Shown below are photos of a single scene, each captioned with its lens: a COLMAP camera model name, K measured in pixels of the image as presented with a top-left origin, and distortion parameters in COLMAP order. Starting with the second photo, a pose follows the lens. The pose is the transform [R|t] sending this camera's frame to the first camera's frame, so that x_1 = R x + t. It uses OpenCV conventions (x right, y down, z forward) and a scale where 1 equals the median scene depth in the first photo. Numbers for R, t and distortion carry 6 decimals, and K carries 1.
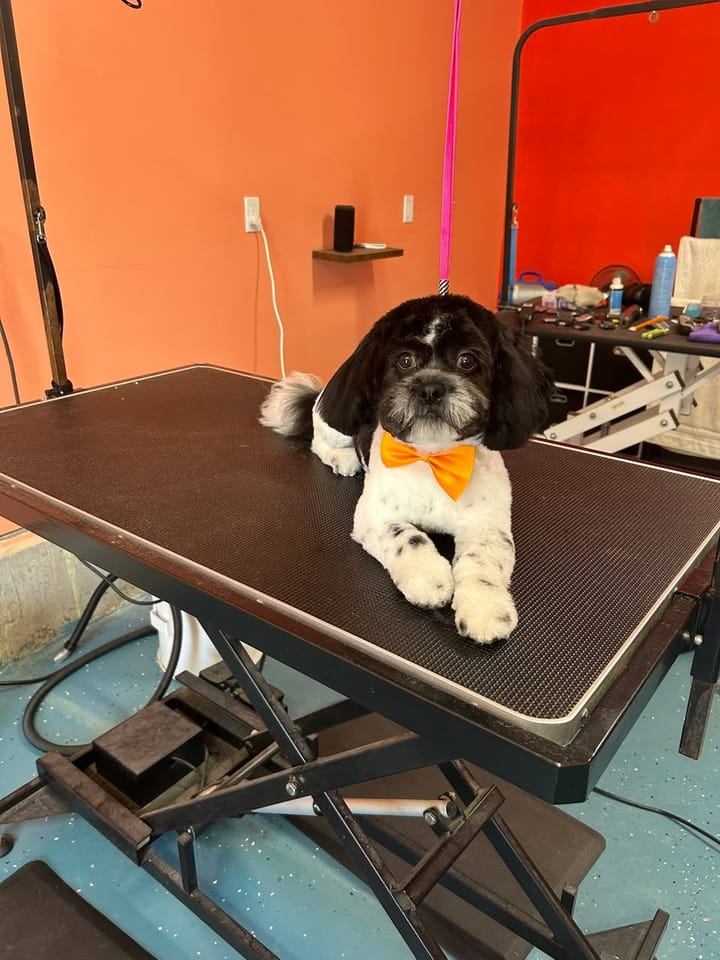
lens RADIAL K [[742.4, 0, 355.1], [0, 742.4, 477.6], [0, 0, 1]] dist [0.028349, -0.011665]
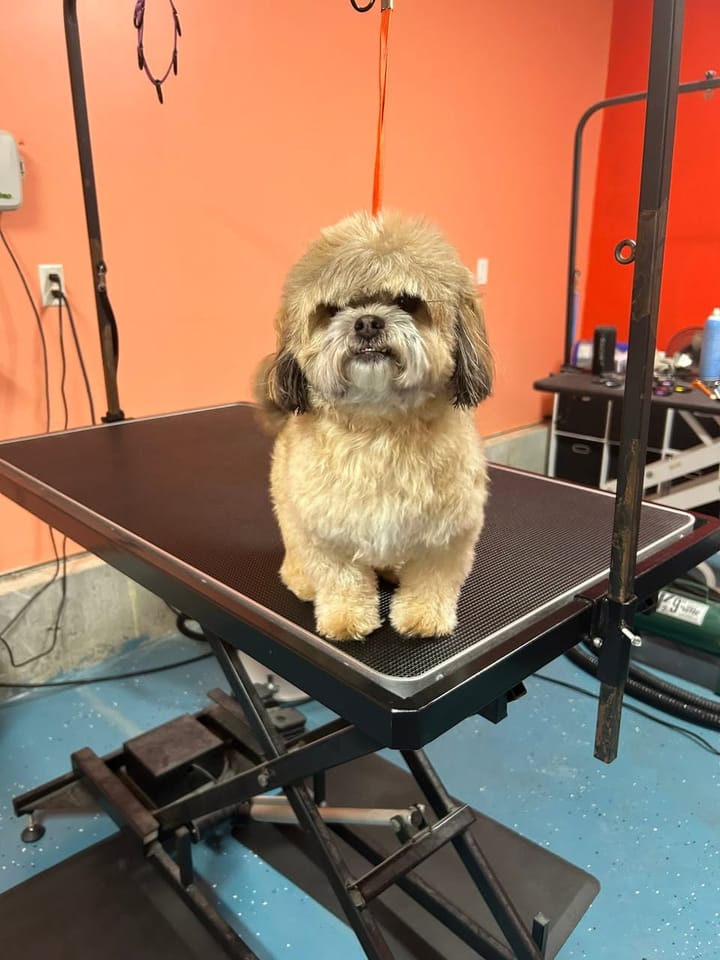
lens RADIAL K [[742.4, 0, 359.0], [0, 742.4, 483.2], [0, 0, 1]] dist [0.028349, -0.011665]
pose [[0.989520, 0.045432, -0.137065, 0.117283], [-0.056213, 0.995534, -0.075840, 0.041369], [0.133007, 0.082750, 0.987655, -0.051560]]
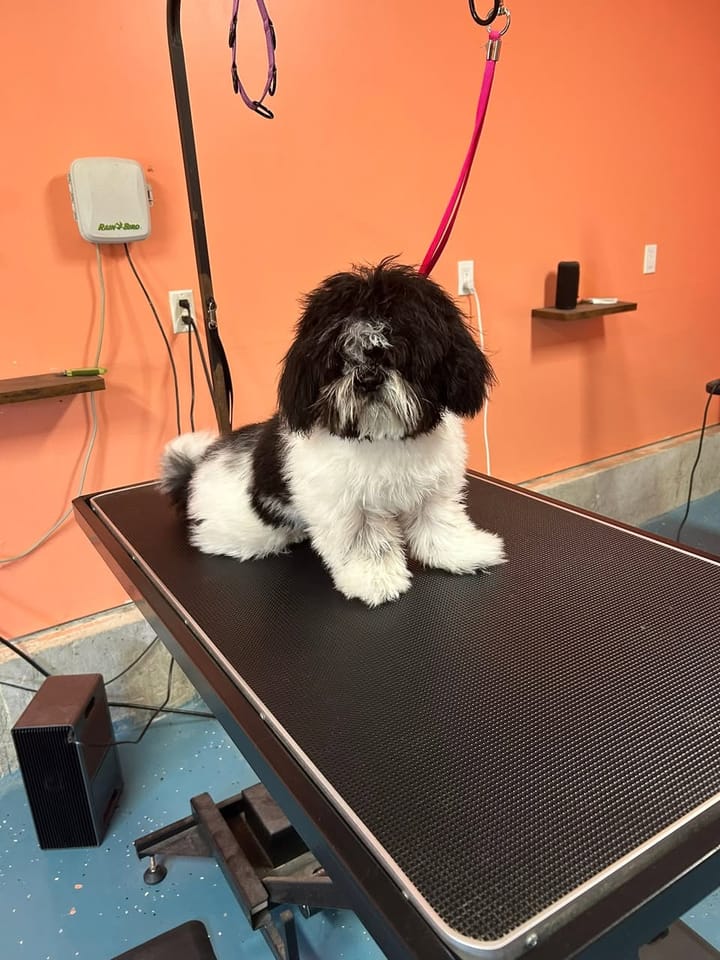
lens RADIAL K [[742.4, 0, 355.8], [0, 742.4, 489.3], [0, 0, 1]] dist [0.028349, -0.011665]
pose [[0.934476, 0.059790, -0.350969, 0.142023], [-0.072953, 0.997037, -0.024390, -0.056638], [0.348471, 0.048396, 0.936069, 0.053654]]
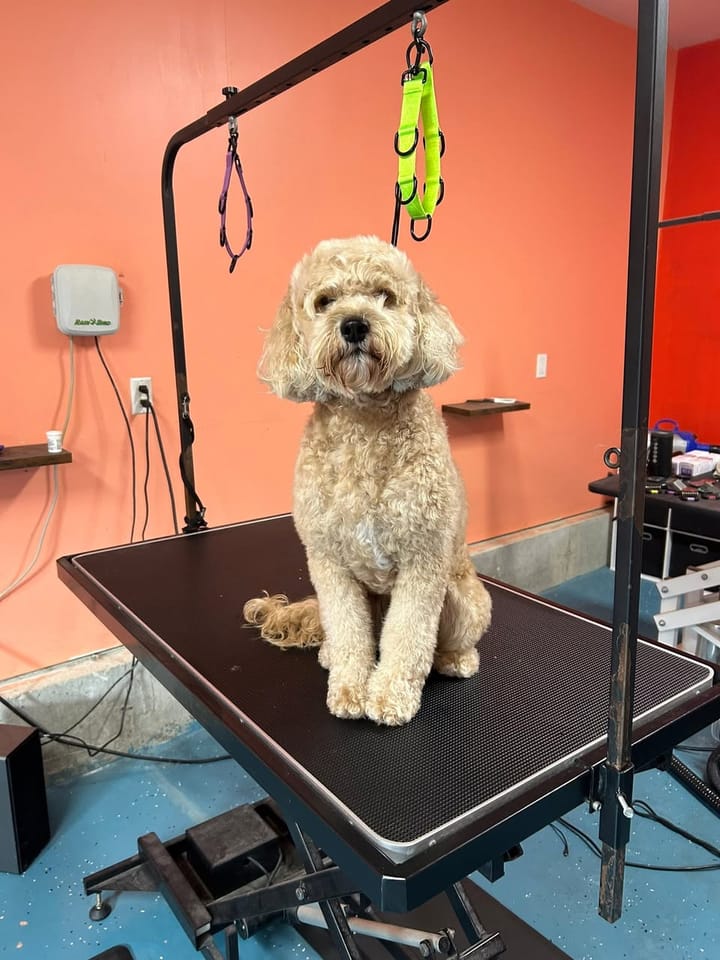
lens RADIAL K [[742.4, 0, 356.4], [0, 742.4, 482.3], [0, 0, 1]] dist [0.028349, -0.011665]
pose [[0.969060, 0.054744, -0.240676, 0.157431], [-0.090139, 0.986237, -0.138609, -0.042179], [0.229776, 0.156015, 0.960657, -0.134721]]
